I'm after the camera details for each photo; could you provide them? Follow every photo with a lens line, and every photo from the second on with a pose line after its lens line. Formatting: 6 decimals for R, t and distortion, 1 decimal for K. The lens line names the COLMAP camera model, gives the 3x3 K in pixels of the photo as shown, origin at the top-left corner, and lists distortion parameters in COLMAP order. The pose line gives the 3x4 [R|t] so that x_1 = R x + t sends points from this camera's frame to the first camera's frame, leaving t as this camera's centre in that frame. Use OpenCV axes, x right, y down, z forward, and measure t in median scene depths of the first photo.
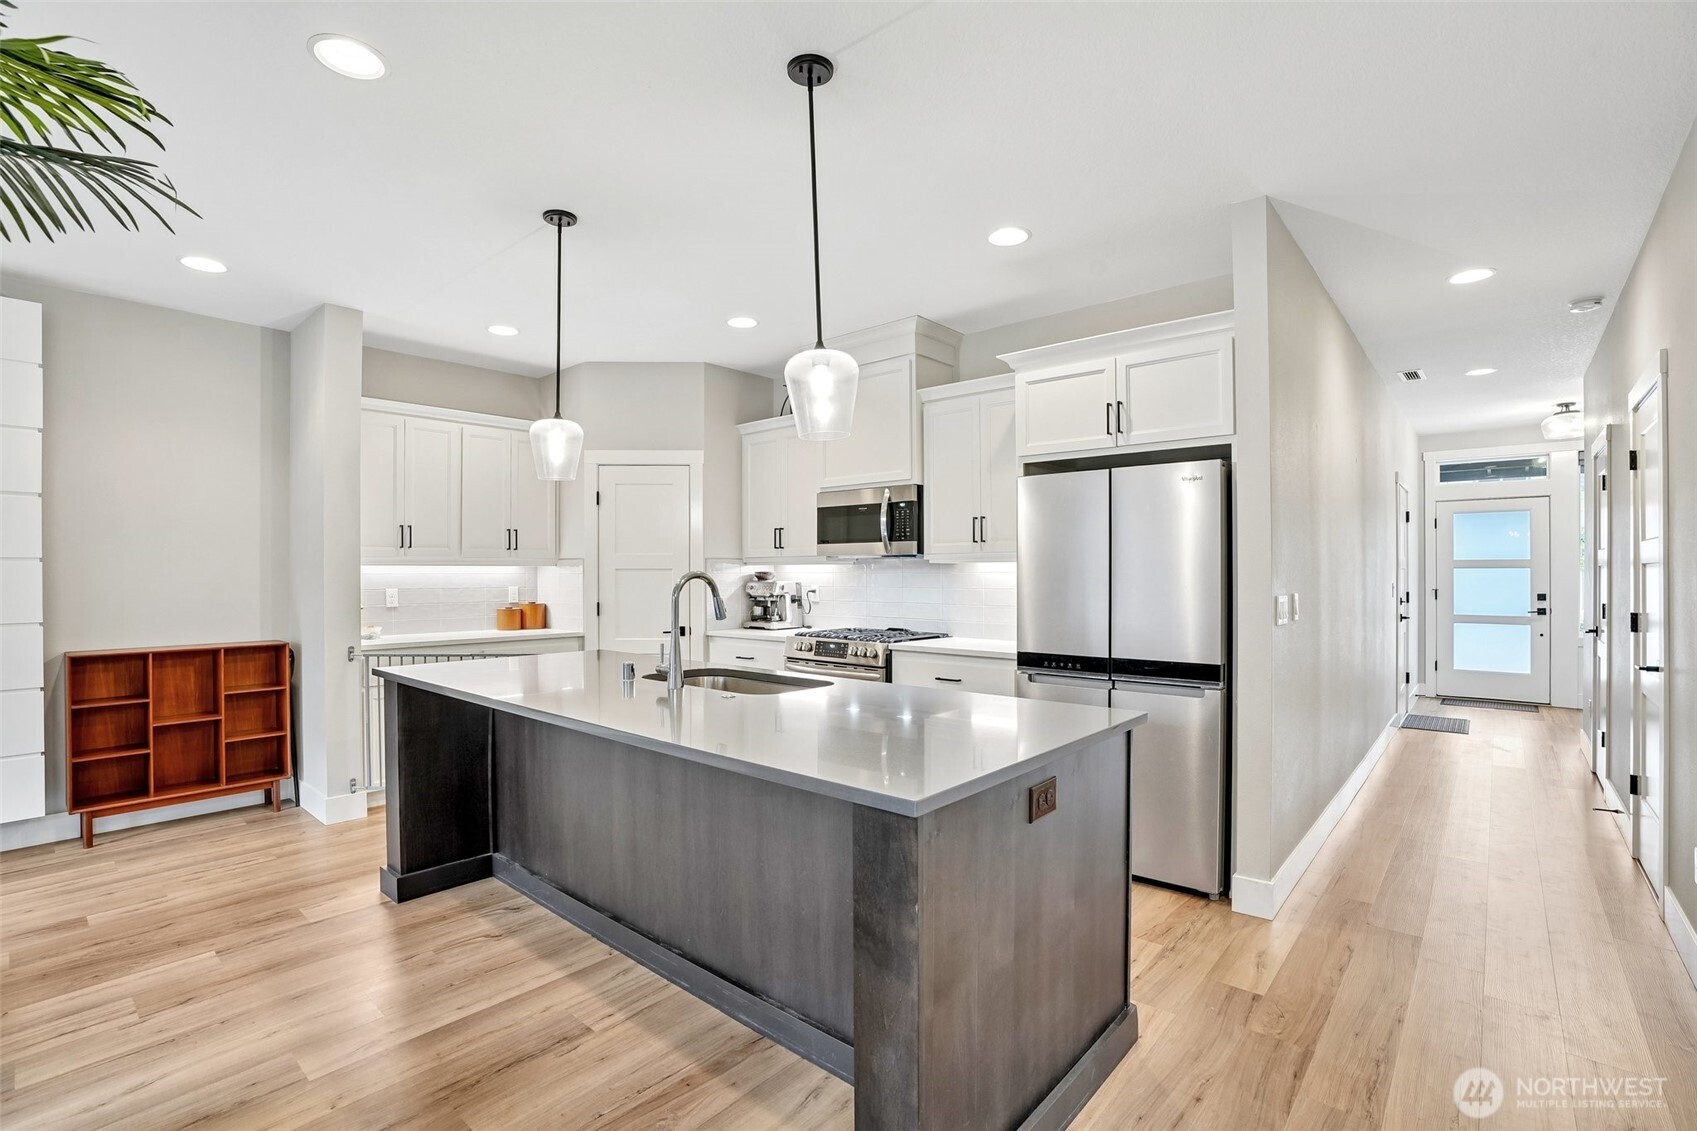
lens RADIAL K [[779.4, 0, 847.5], [0, 779.4, 571.1], [0, 0, 1]] dist [-0.046065, 0.004737]
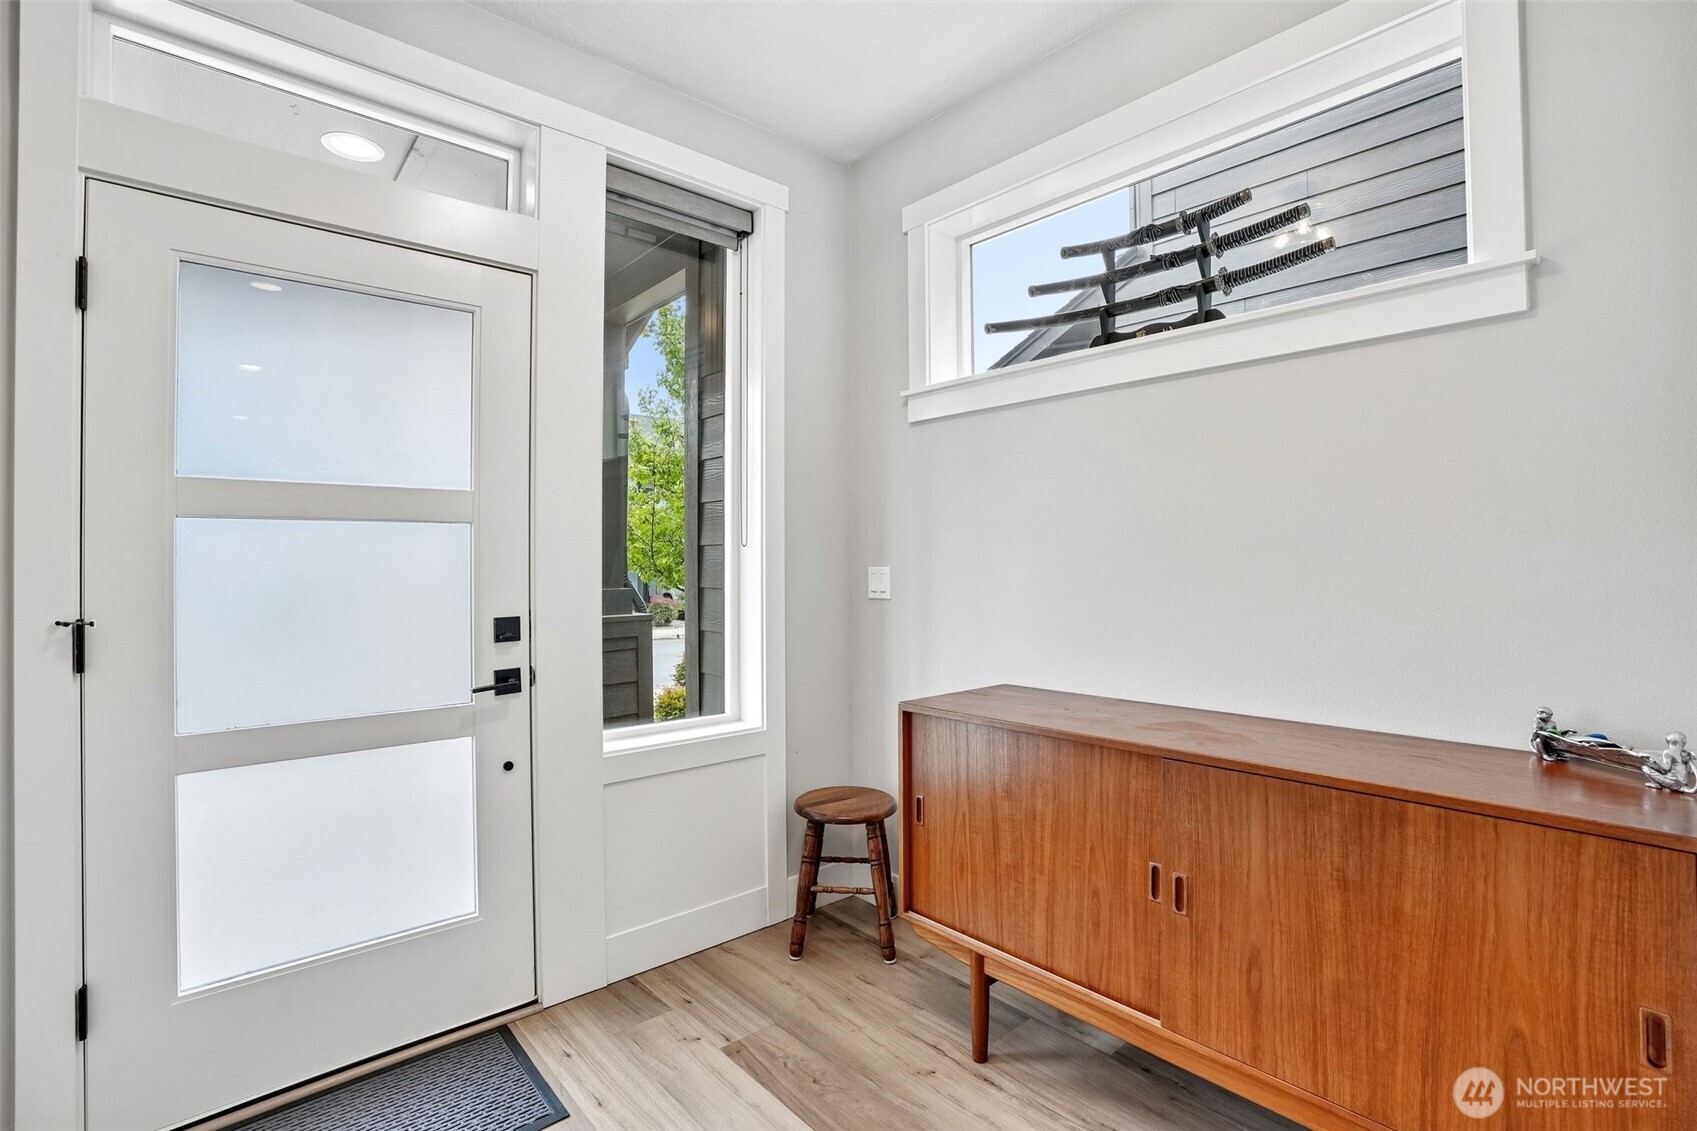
lens RADIAL K [[779.4, 0, 846.4], [0, 779.4, 565.0], [0, 0, 1]] dist [-0.046065, 0.004737]
pose [[0.114480, 0.002735, 0.993422, 0.654557], [0.001026, 0.999995, -0.002871, 0.011808], [-0.993425, 0.001348, 0.114477, 0.842124]]
